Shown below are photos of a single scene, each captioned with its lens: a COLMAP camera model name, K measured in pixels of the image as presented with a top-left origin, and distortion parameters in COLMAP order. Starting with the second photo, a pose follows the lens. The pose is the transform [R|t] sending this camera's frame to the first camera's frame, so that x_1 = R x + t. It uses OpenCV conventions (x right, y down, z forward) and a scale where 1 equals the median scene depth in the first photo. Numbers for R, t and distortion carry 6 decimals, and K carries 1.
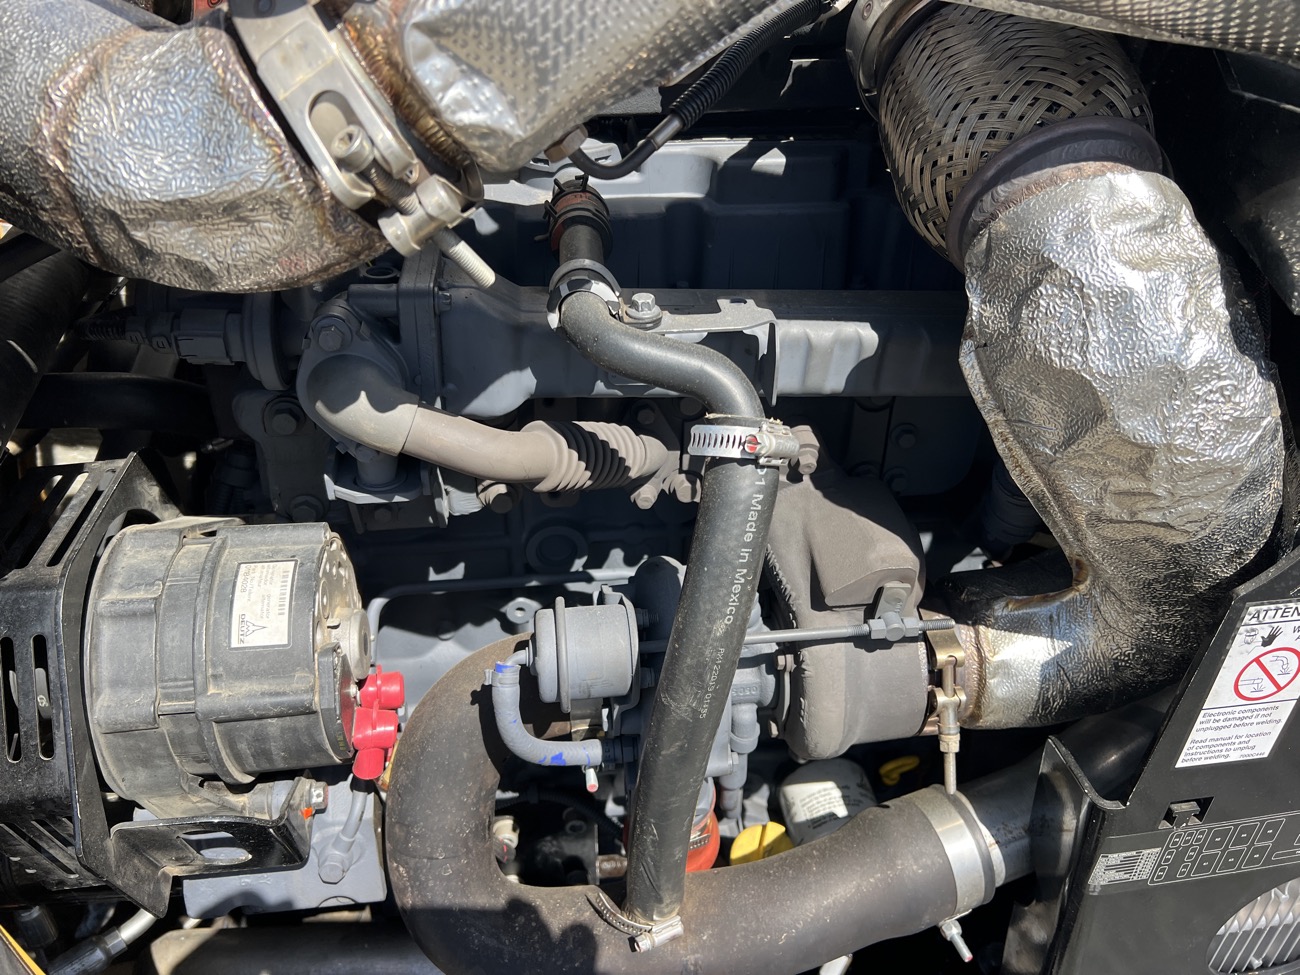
lens RADIAL K [[987.7, 0, 652.0], [0, 987.7, 490.6], [0, 0, 1]] dist [0.075715, -0.117810]
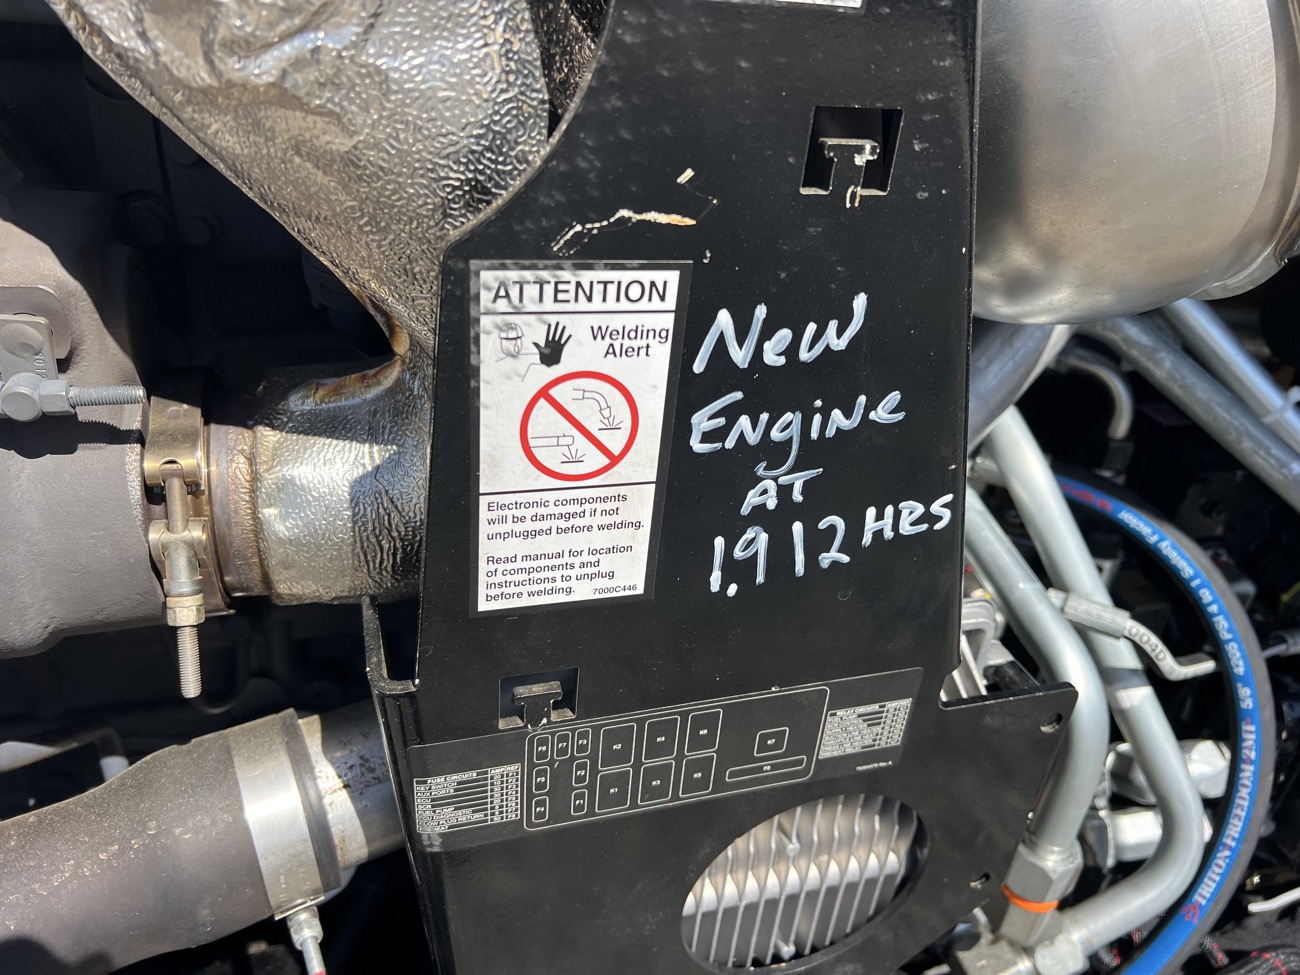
lens RADIAL K [[998.7, 0, 675.7], [0, 998.7, 490.0], [0, 0, 1]] dist [0.073403, -0.203330]
pose [[0.986153, -0.009200, 0.165584, 0.553476], [0.016222, 0.999023, -0.041105, 0.236678], [-0.165044, 0.043222, 0.985339, 0.400021]]
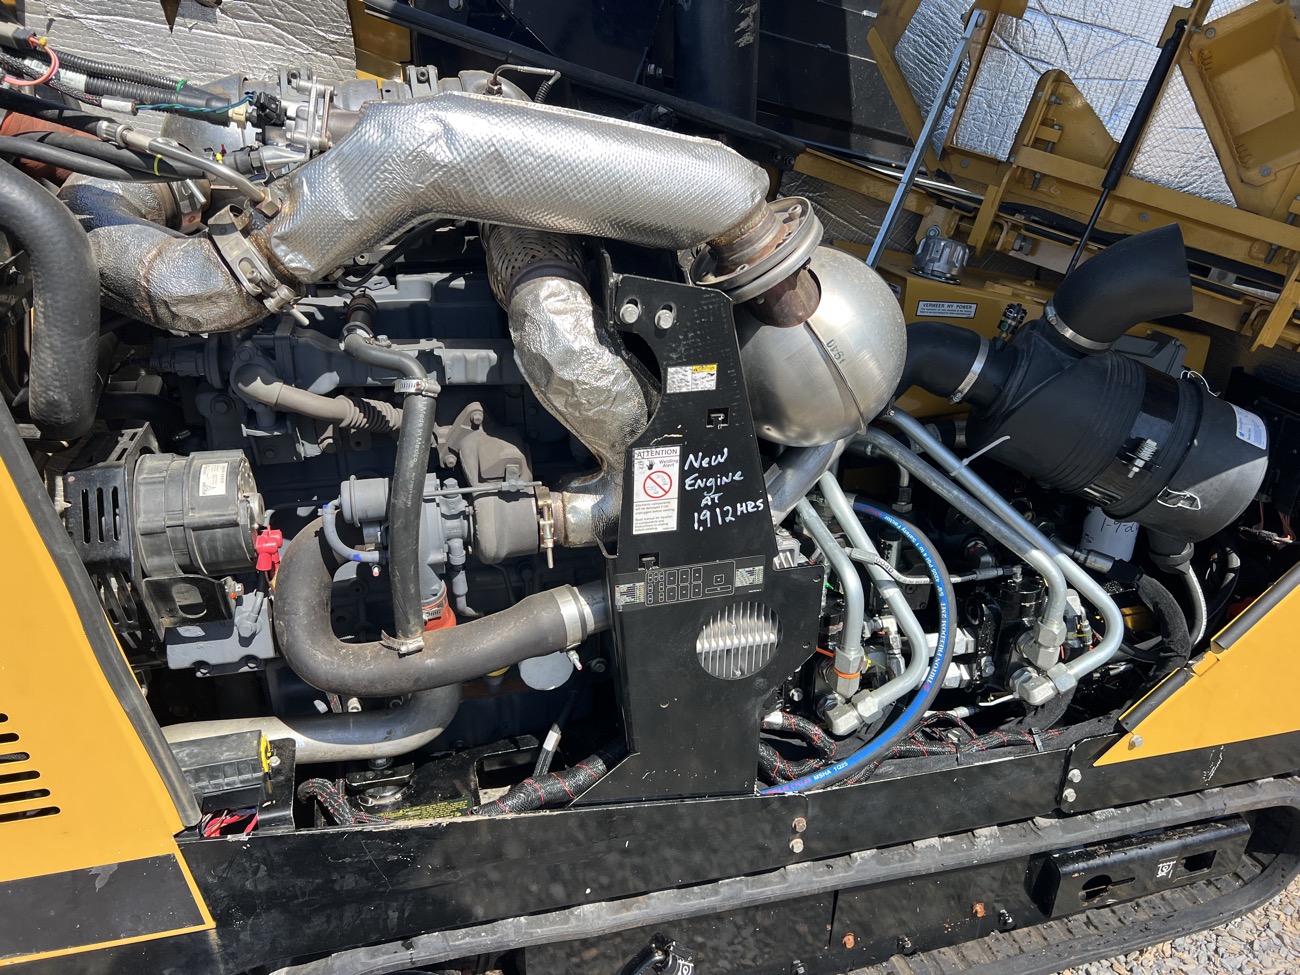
lens RADIAL K [[987.7, 0, 652.0], [0, 987.7, 490.6], [0, 0, 1]] dist [0.075715, -0.117810]
pose [[0.994932, -0.047659, 0.088541, 0.380550], [0.059207, 0.989378, -0.132762, 0.489505], [-0.081274, 0.137331, 0.987185, -1.260451]]
